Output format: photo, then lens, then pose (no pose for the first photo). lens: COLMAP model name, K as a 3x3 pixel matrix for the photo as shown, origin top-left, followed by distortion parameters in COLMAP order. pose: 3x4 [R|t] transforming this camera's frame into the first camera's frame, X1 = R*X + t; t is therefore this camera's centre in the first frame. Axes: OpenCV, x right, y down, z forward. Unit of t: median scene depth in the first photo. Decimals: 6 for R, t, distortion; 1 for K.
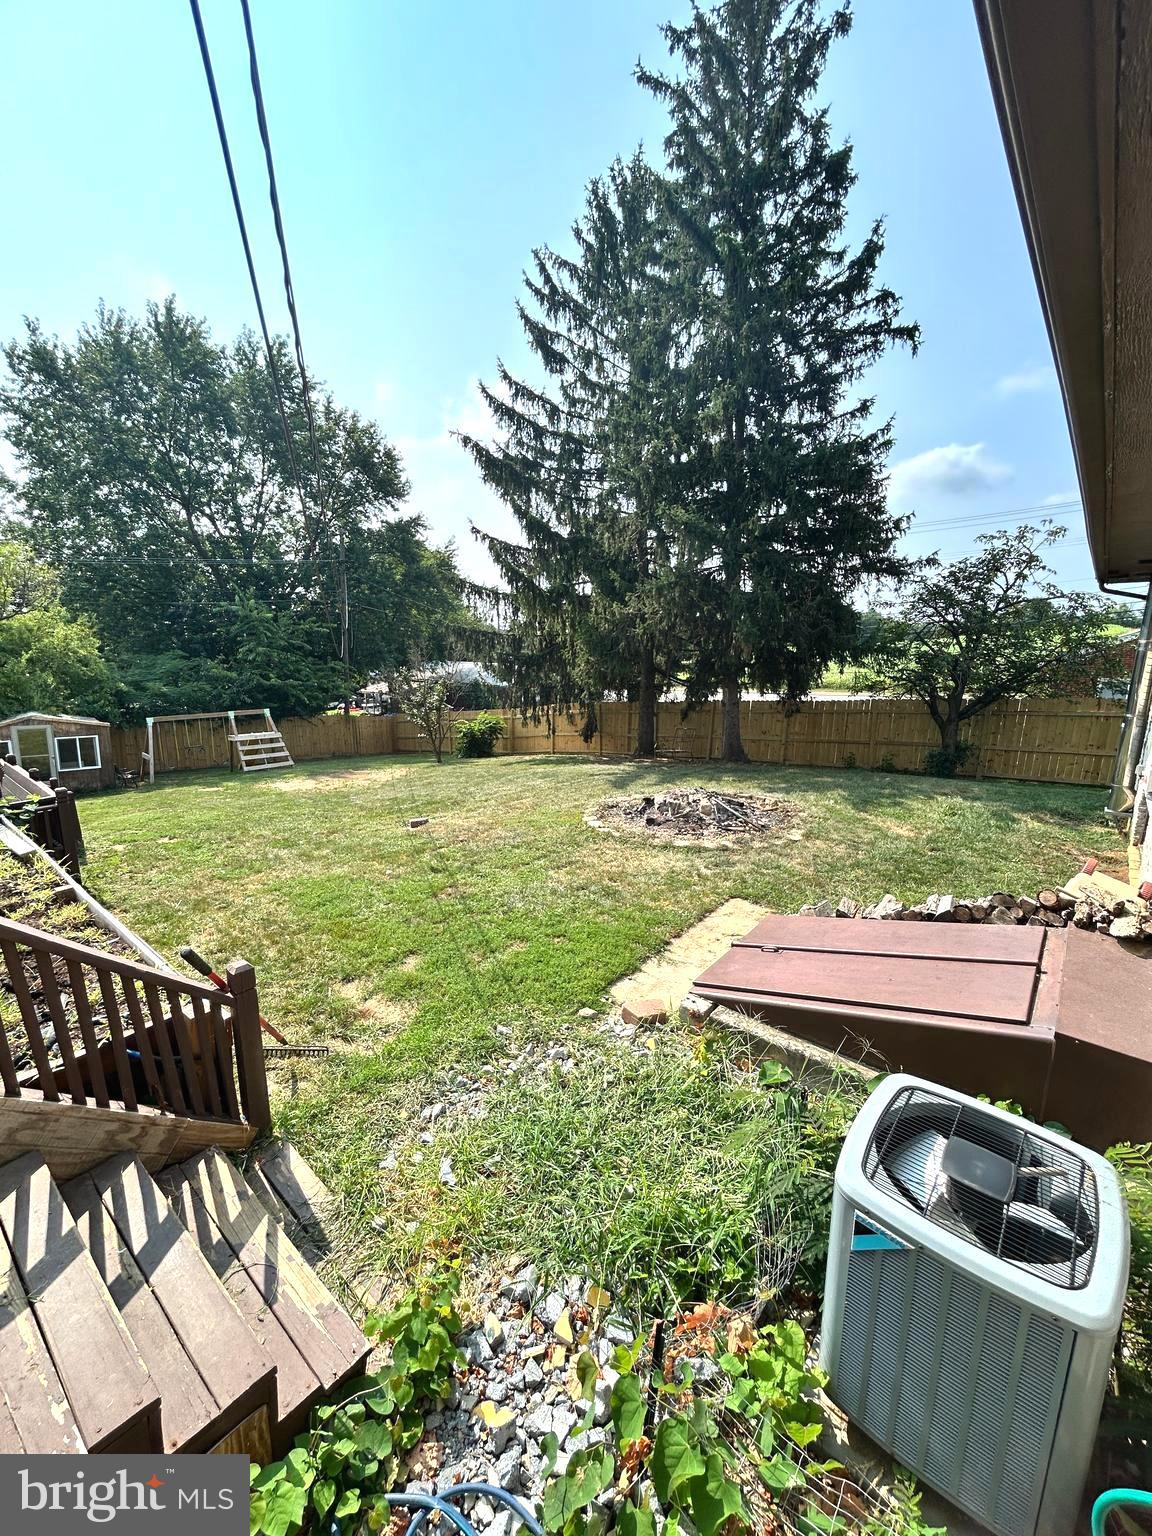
lens RADIAL K [[618.4, 0, 574.8], [0, 618.4, 764.7], [0, 0, 1]] dist [-0.001663, 0.001723]
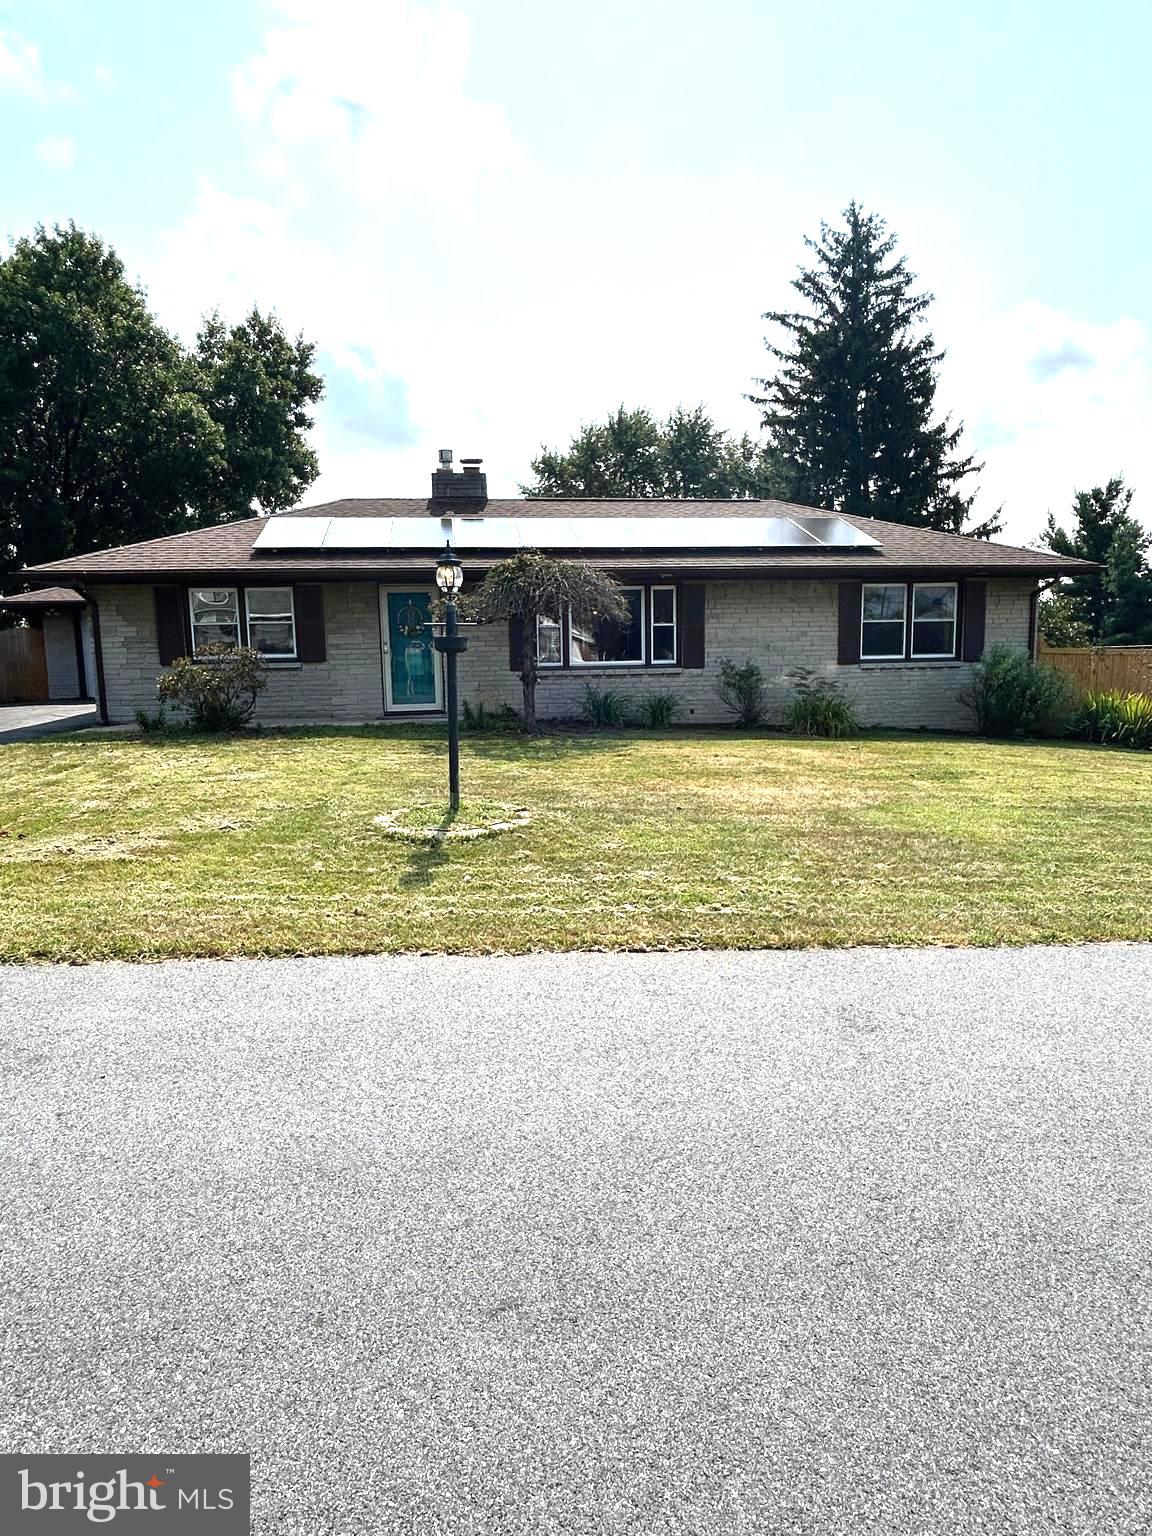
lens RADIAL K [[833.4, 0, 575.1], [0, 833.4, 762.7], [0, 0, 1]] dist [0.002370, 0.000388]
pose [[0.729212, 0.093020, -0.677936, 0.902939], [-0.128203, 0.991746, -0.001821, 0.143085], [0.672171, 0.088241, 0.735118, -0.604579]]
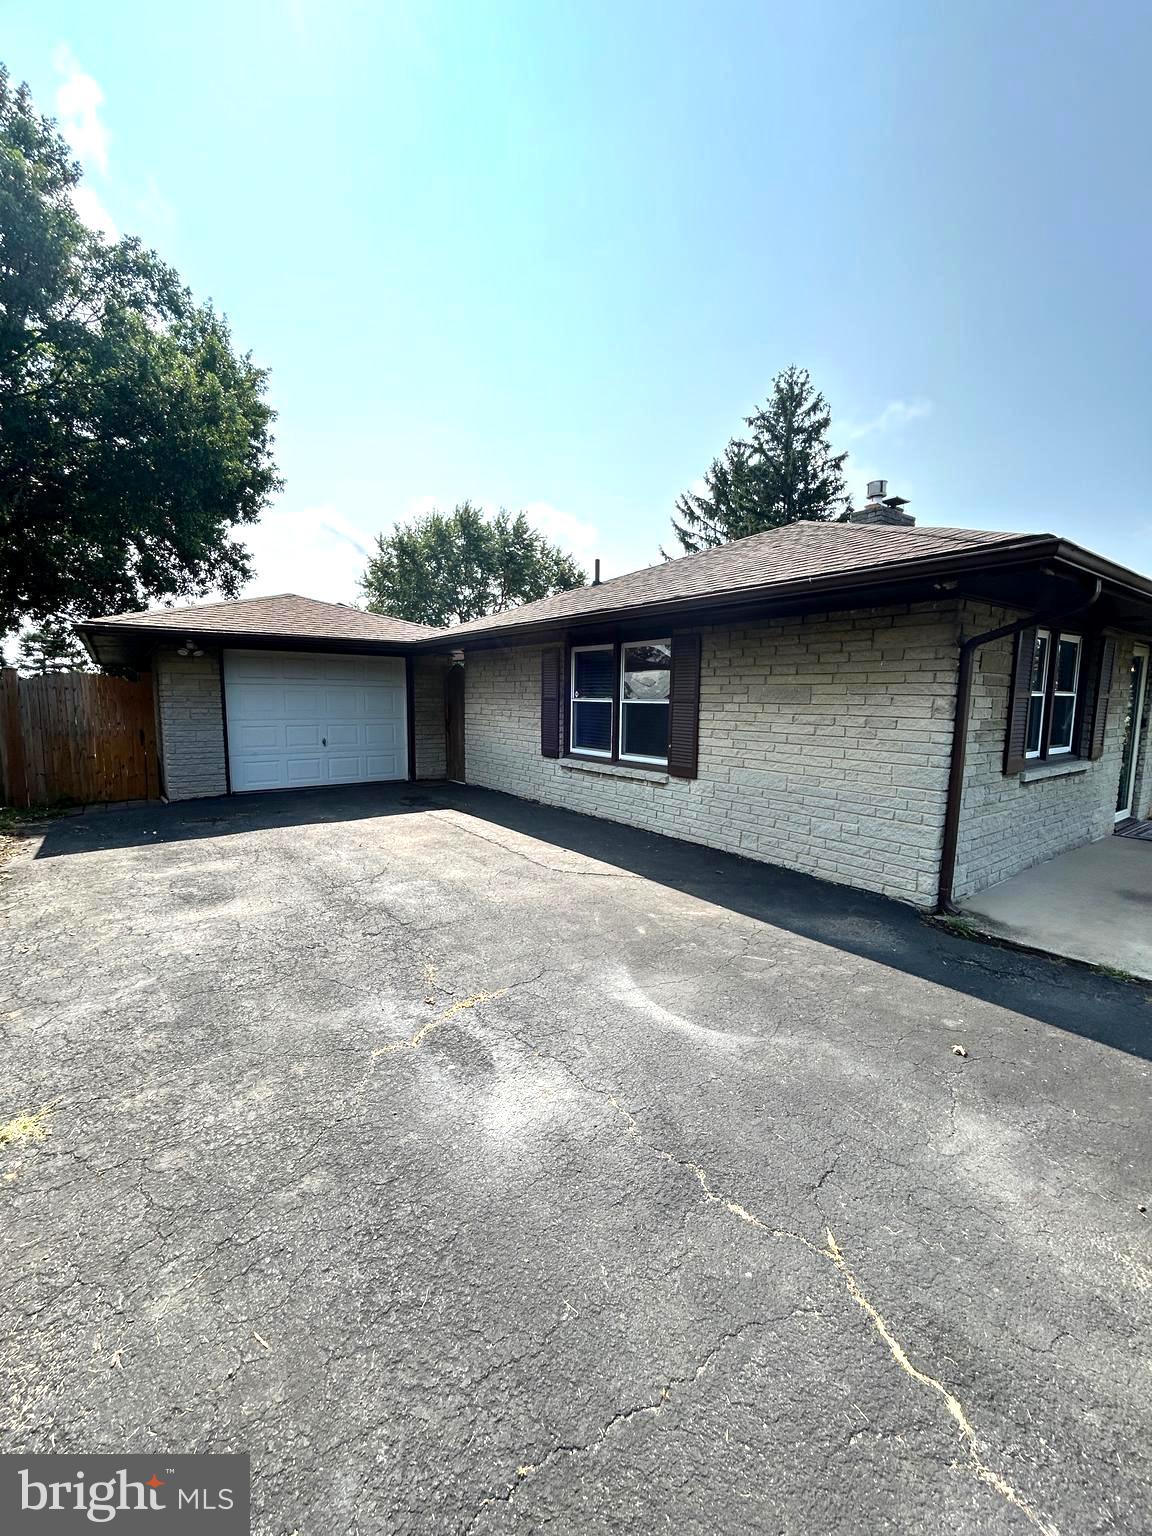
lens RADIAL K [[618.4, 0, 578.4], [0, 618.4, 771.6], [0, 0, 1]] dist [-0.001663, 0.001723]
pose [[0.973449, 0.034430, -0.226300, 0.067351], [-0.055069, 0.994813, -0.085529, 0.142960], [0.222181, 0.095720, 0.970295, -0.654572]]
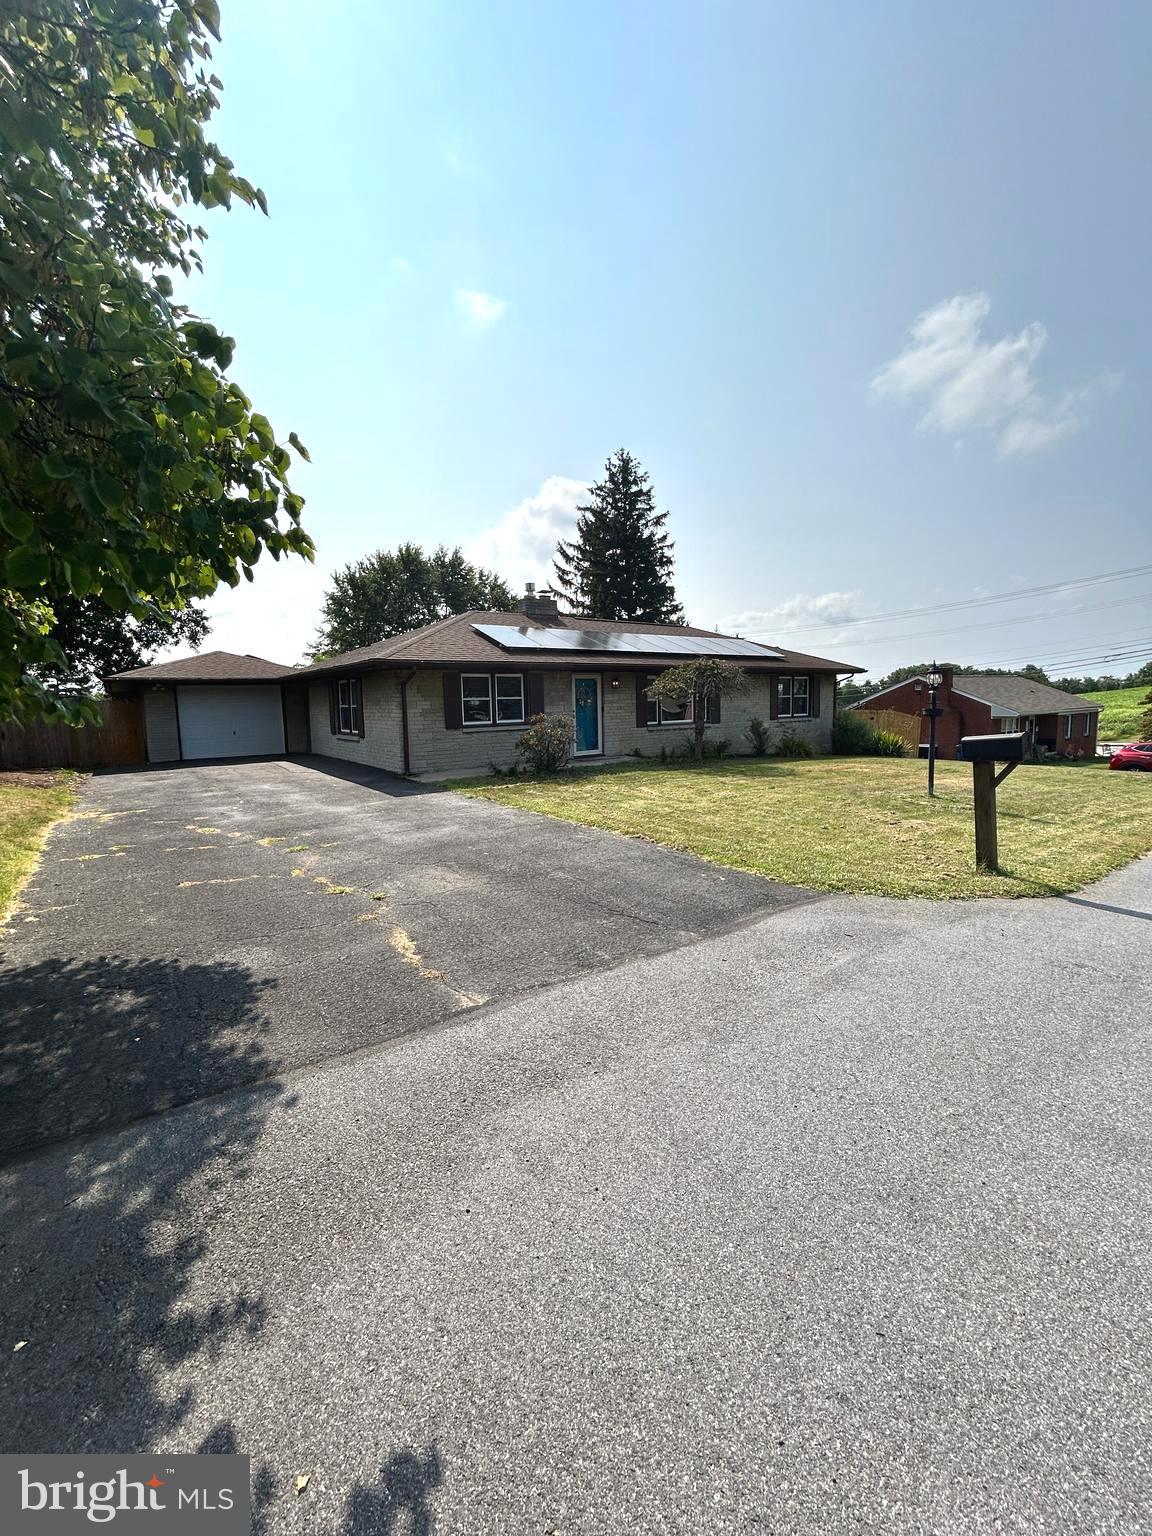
lens RADIAL K [[618.4, 0, 575.2], [0, 618.4, 765.4], [0, 0, 1]] dist [-0.001663, 0.001723]
pose [[0.973011, 0.000751, -0.230760, 0.452034], [-0.025044, 0.994432, -0.102365, 0.215858], [0.229398, 0.105382, 0.967611, -0.982439]]
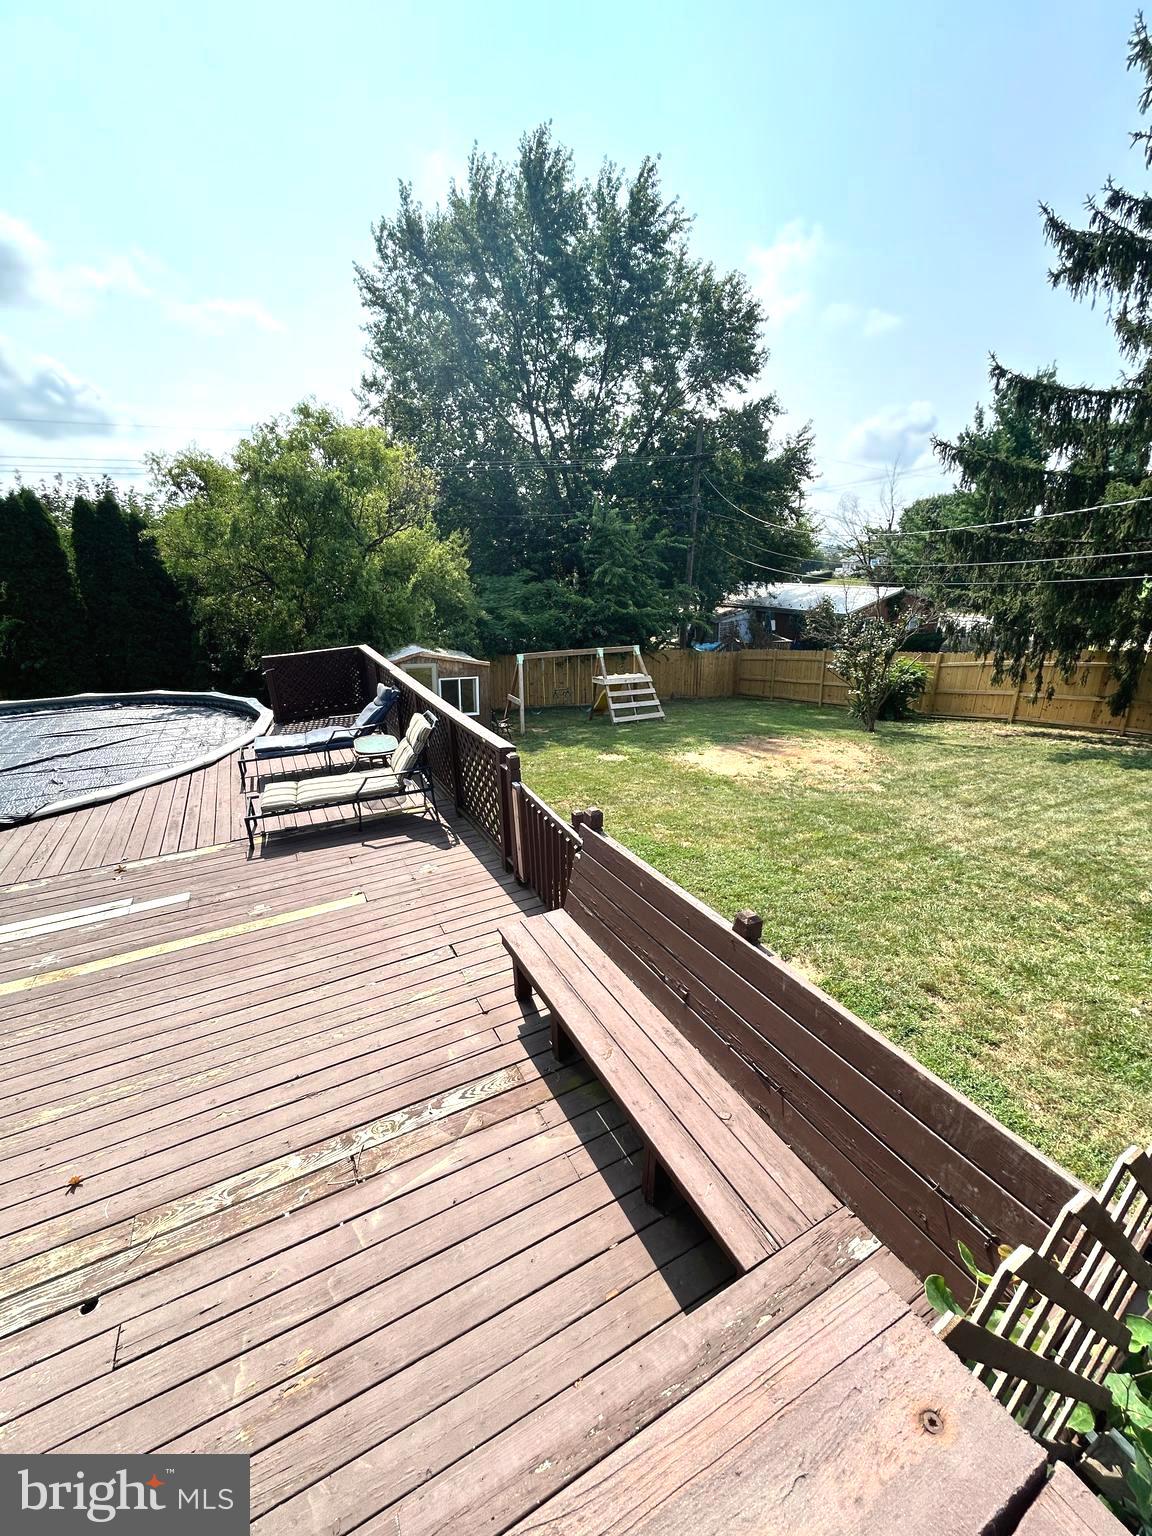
lens RADIAL K [[618.4, 0, 579.7], [0, 618.4, 768.7], [0, 0, 1]] dist [-0.001663, 0.001723]
pose [[0.930803, 0.105230, -0.350046, -0.299639], [-0.059022, 0.988366, 0.140175, -0.044781], [0.360724, -0.109815, 0.926185, 0.226328]]
